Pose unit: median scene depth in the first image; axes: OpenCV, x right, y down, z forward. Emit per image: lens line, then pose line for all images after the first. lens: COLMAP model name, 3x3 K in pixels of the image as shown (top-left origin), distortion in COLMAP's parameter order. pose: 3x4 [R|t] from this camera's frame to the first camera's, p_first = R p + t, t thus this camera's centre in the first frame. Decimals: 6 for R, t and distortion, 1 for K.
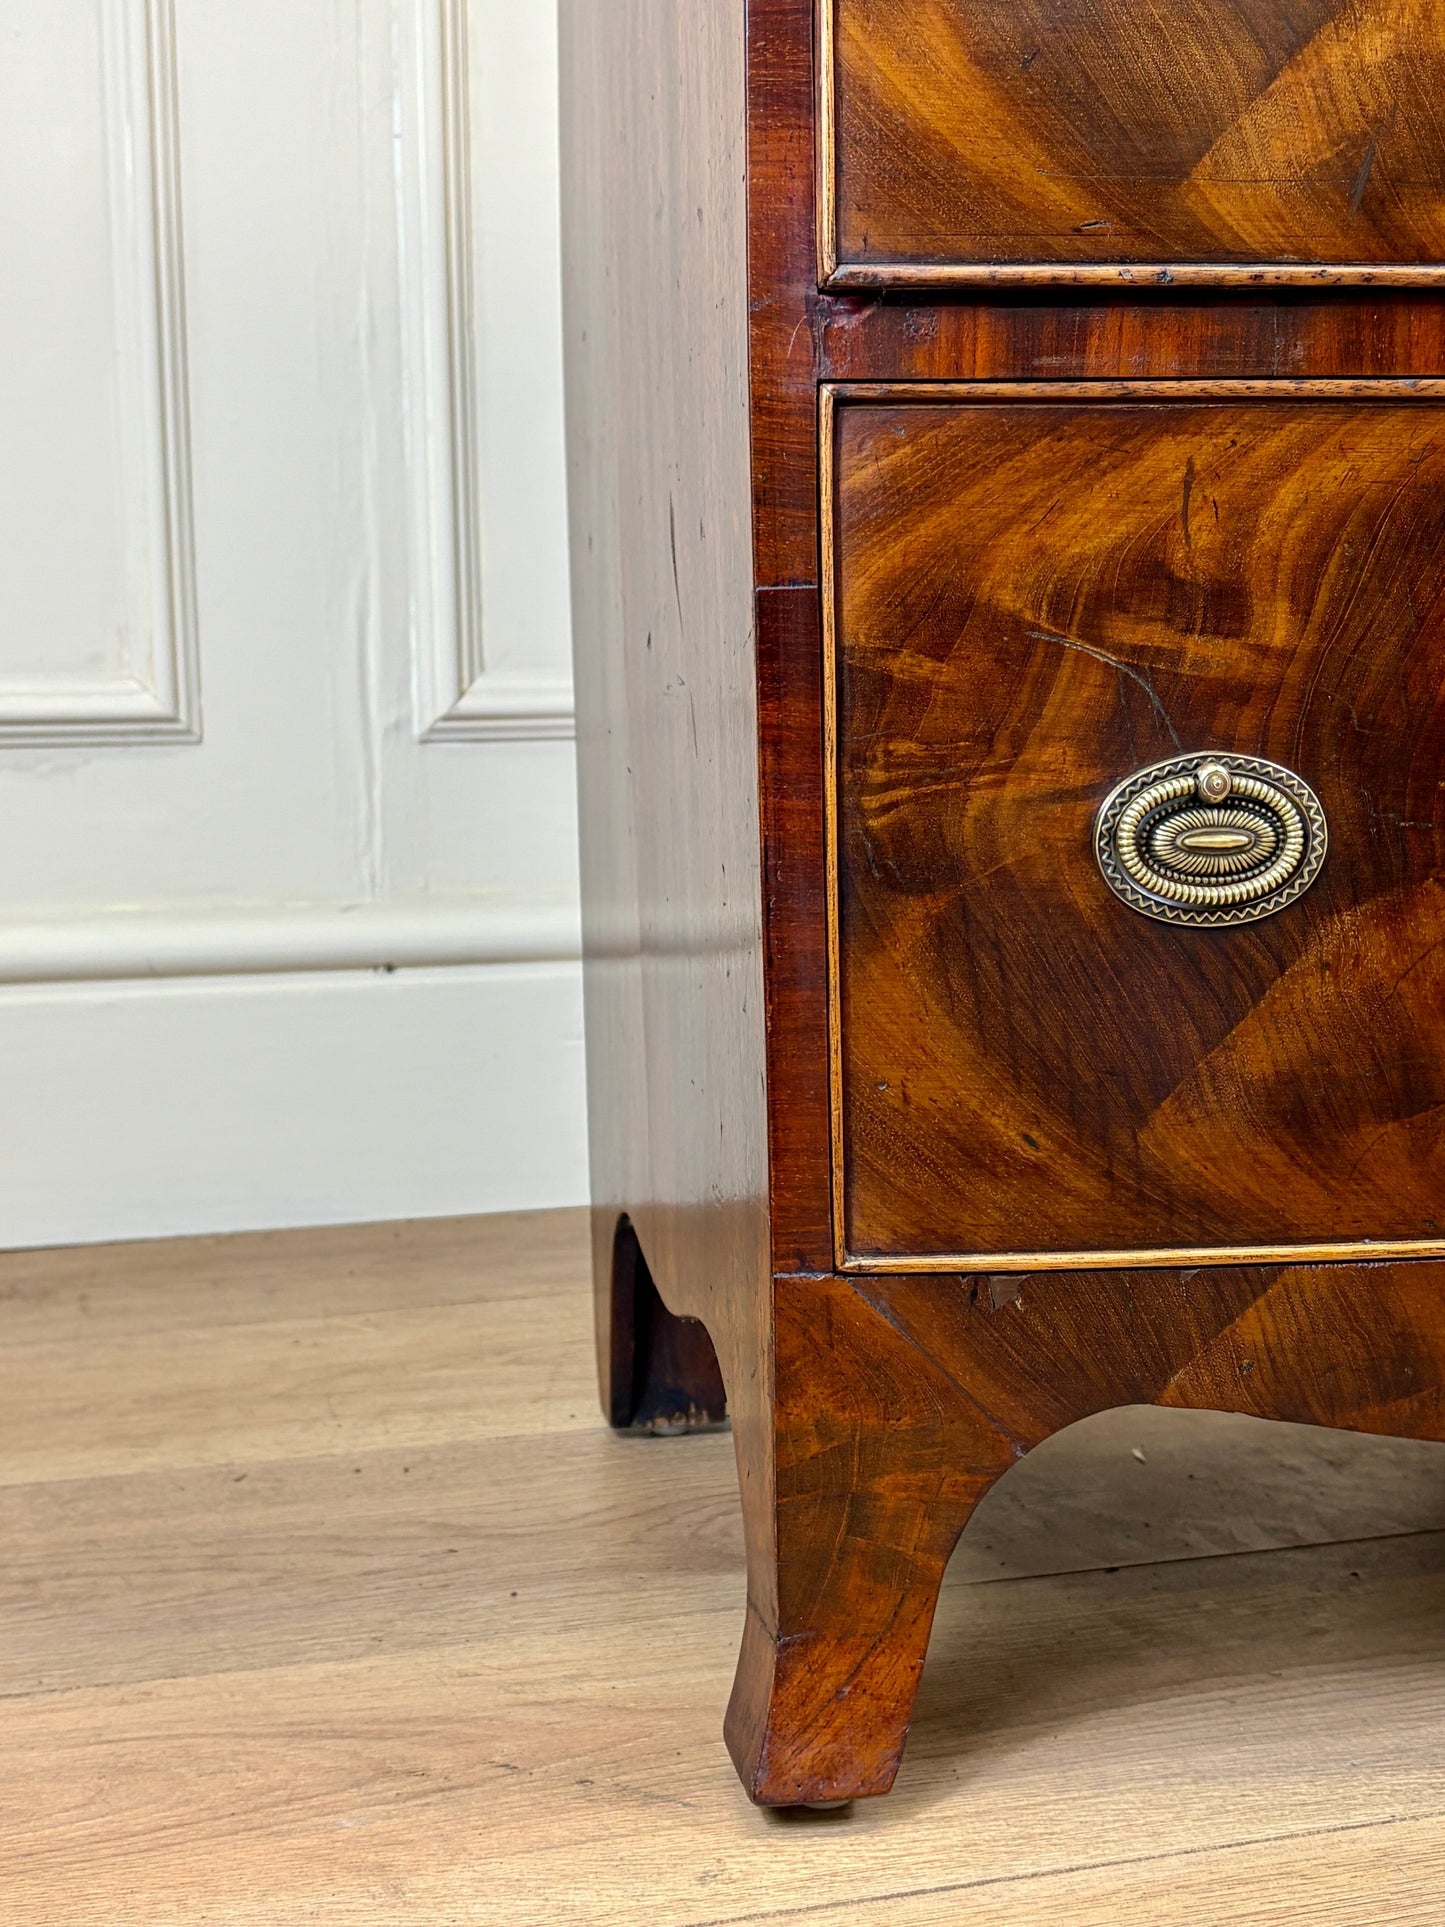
lens RADIAL K [[2462.8, 0, 714.9], [0, 2462.8, 971.6], [0, 0, 1]] dist [0.241270, -0.949039]
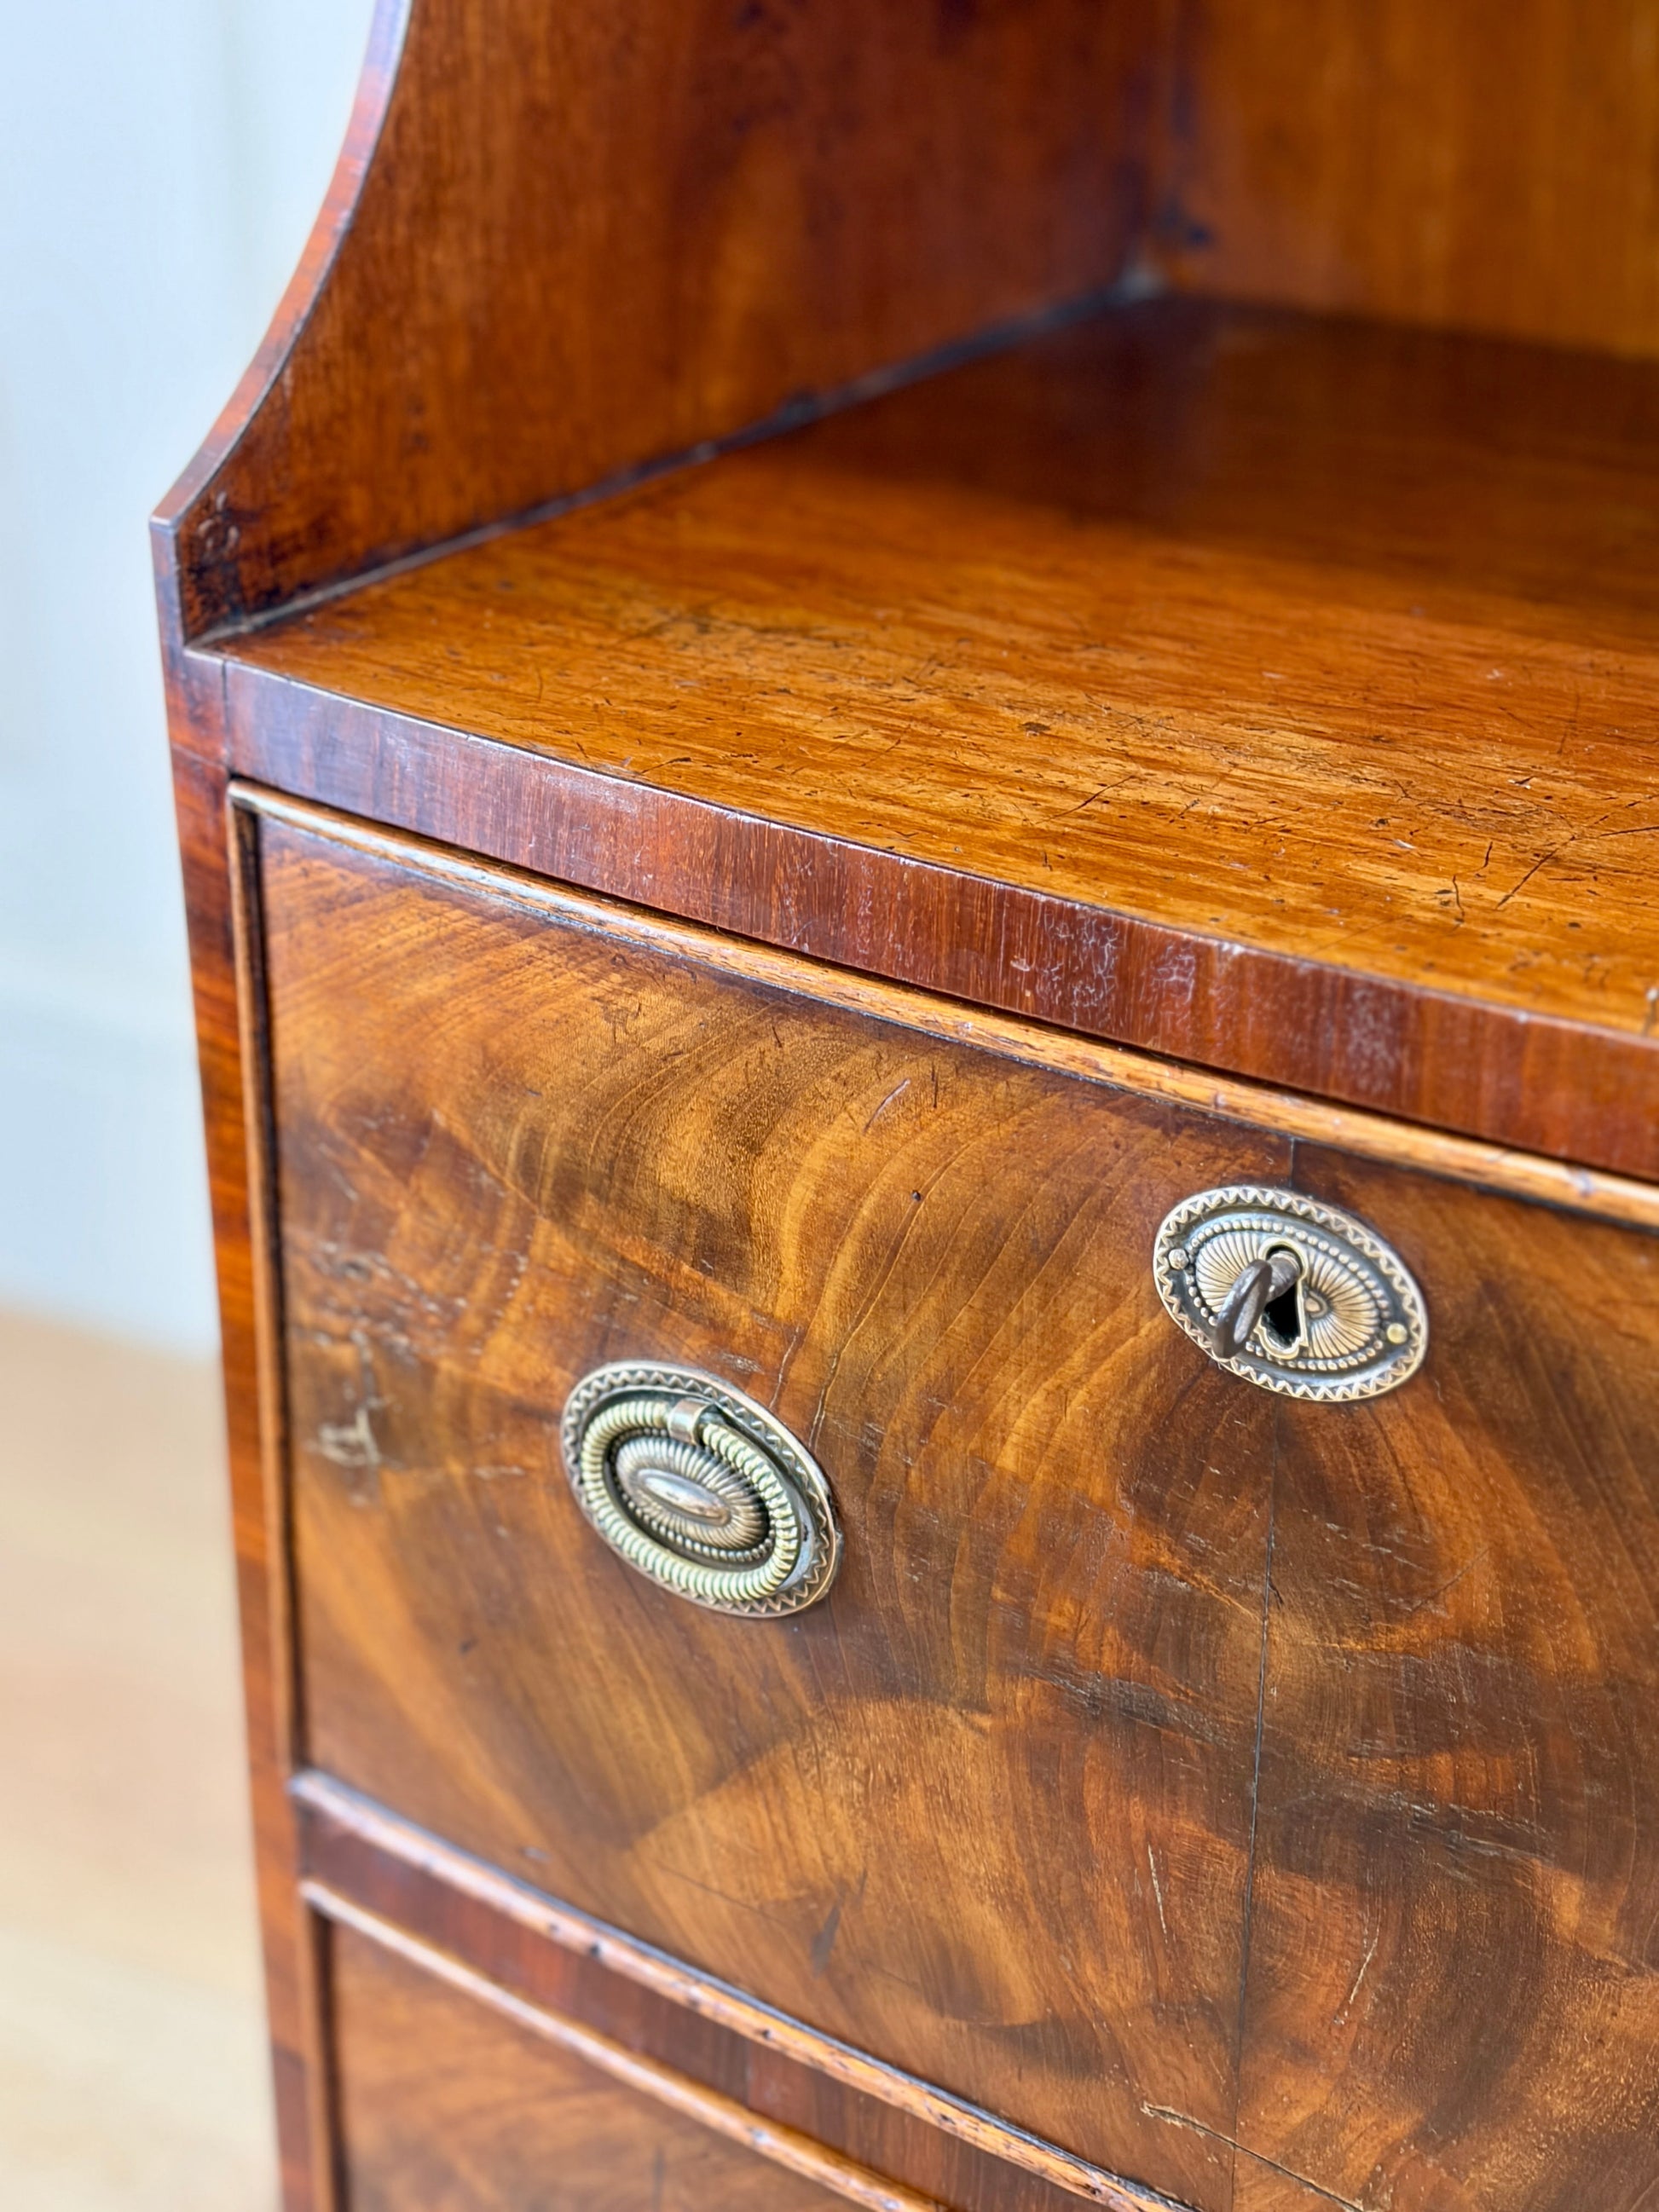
lens RADIAL K [[3826.7, 0, 814.7], [0, 3826.7, 1108.7], [0, 0, 1]] dist [0.280764, -1.328598]
pose [[0.709493, 0.306346, -0.634643, 0.858137], [-0.101383, 0.935573, 0.338267, -0.885928], [0.697381, -0.175656, 0.694841, 0.267905]]
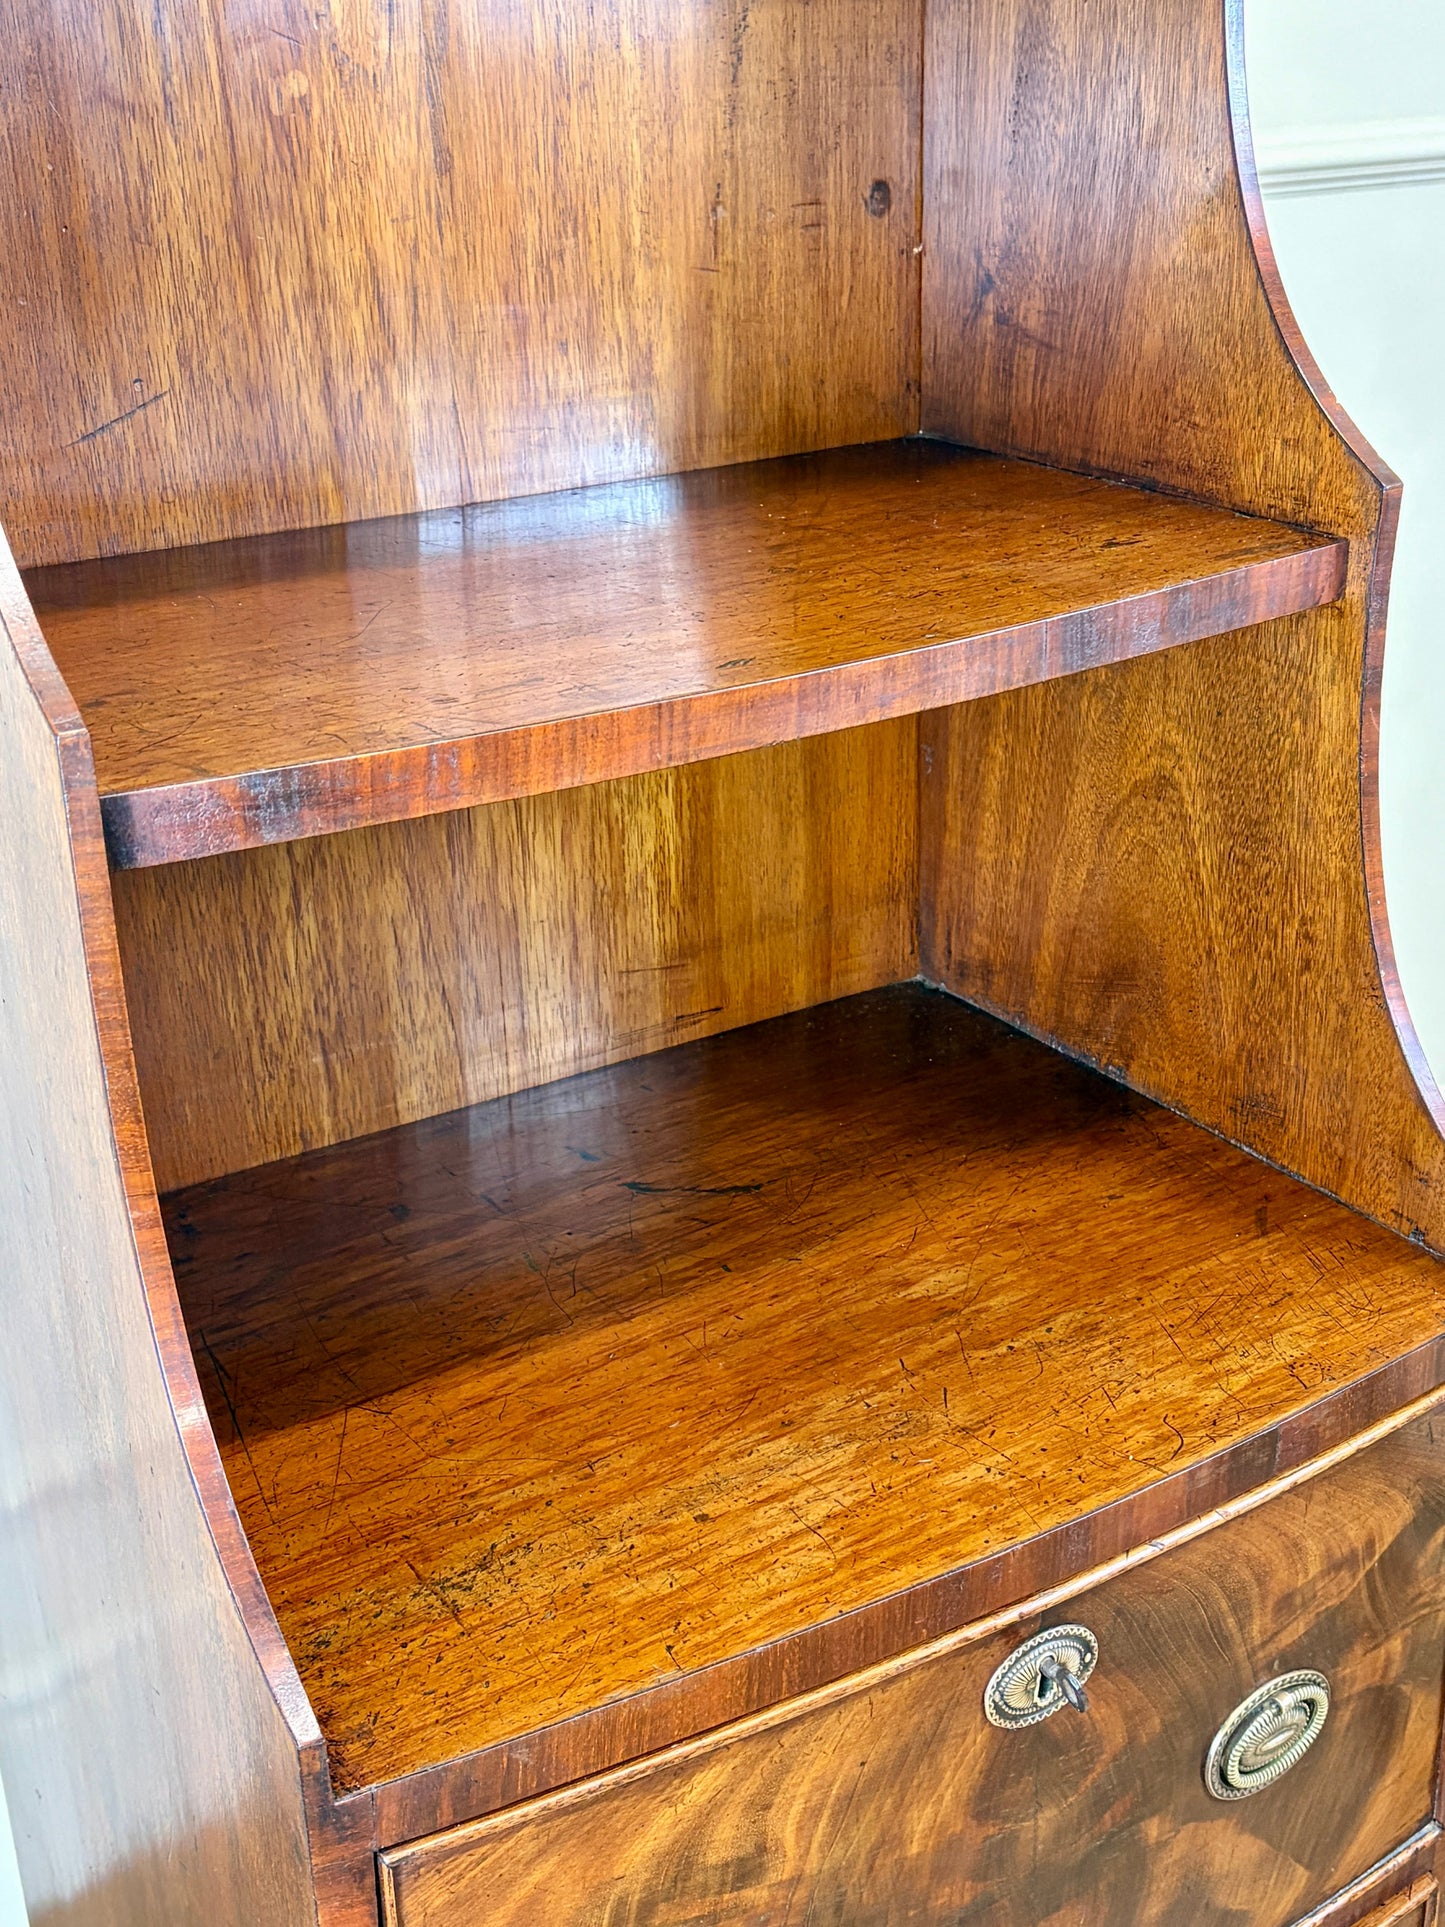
lens RADIAL K [[2462.8, 0, 714.9], [0, 2462.8, 971.6], [0, 0, 1]] dist [0.241270, -0.949039]
pose [[0.926739, -0.158778, 0.340506, -0.130793], [0.059953, 0.957195, 0.283167, -1.235827], [-0.370892, -0.242008, 0.896589, 0.012702]]
